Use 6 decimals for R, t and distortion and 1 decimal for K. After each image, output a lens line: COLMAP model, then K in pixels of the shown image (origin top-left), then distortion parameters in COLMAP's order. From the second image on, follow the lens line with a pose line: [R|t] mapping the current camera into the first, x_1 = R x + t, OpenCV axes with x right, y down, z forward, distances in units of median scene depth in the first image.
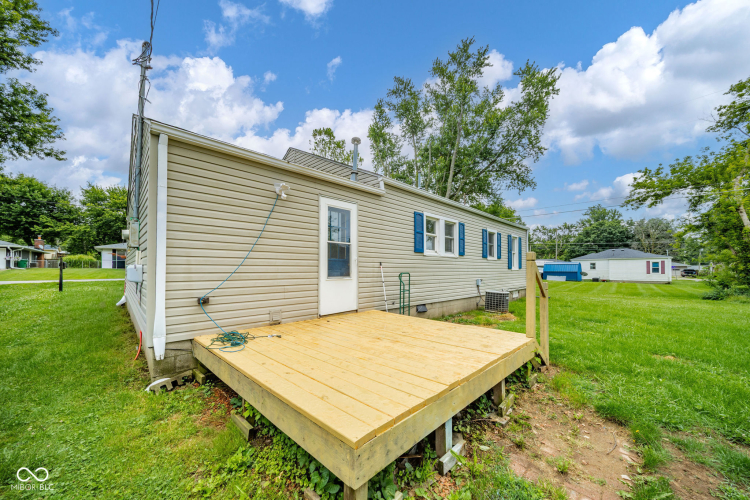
lens RADIAL K [[274.7, 0, 375.0], [0, 274.7, 262.3], [0, 0, 1]] dist [-0.001489, -0.000166]
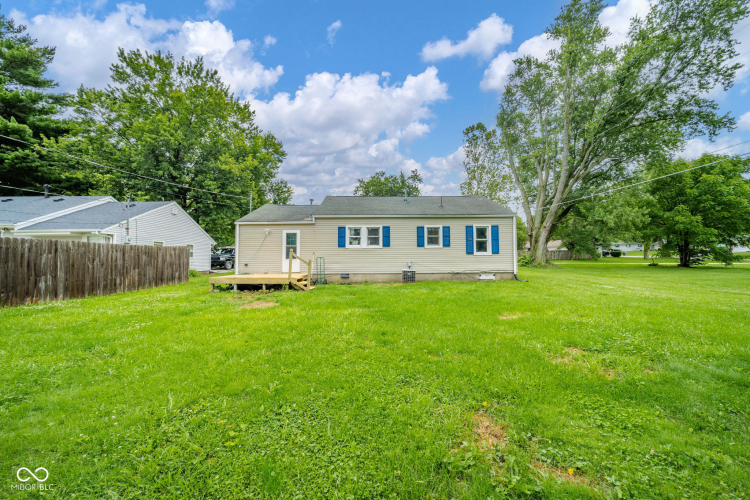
lens RADIAL K [[279.2, 0, 375.0], [0, 279.2, 250.0], [0, 0, 1]] dist [0.000238, 0.000083]
pose [[0.727117, -0.032864, -0.685726, 1.480523], [0.026534, 0.999453, -0.019765, 0.028439], [0.686001, -0.003824, 0.727591, -0.258204]]
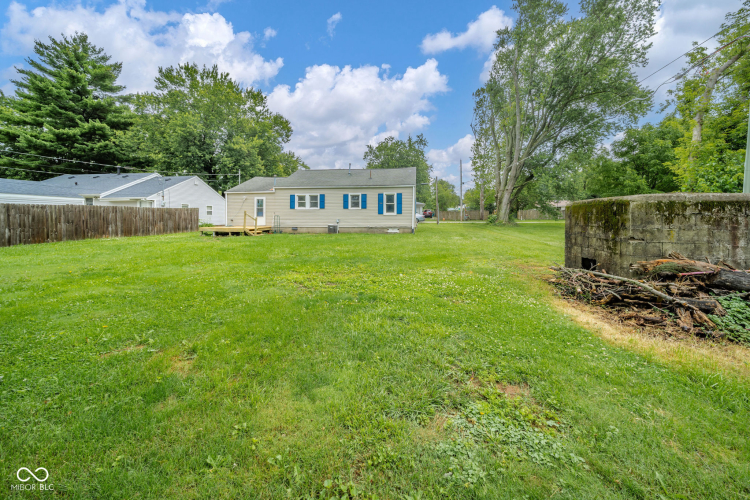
lens RADIAL K [[281.6, 0, 384.2], [0, 281.6, 221.5], [0, 0, 1]] dist [0.000034, -0.000132]
pose [[0.626524, 0.006246, -0.779377, 2.649719], [0.020816, 0.999477, 0.024743, 0.040532], [0.779124, -0.031726, 0.626067, -0.089432]]
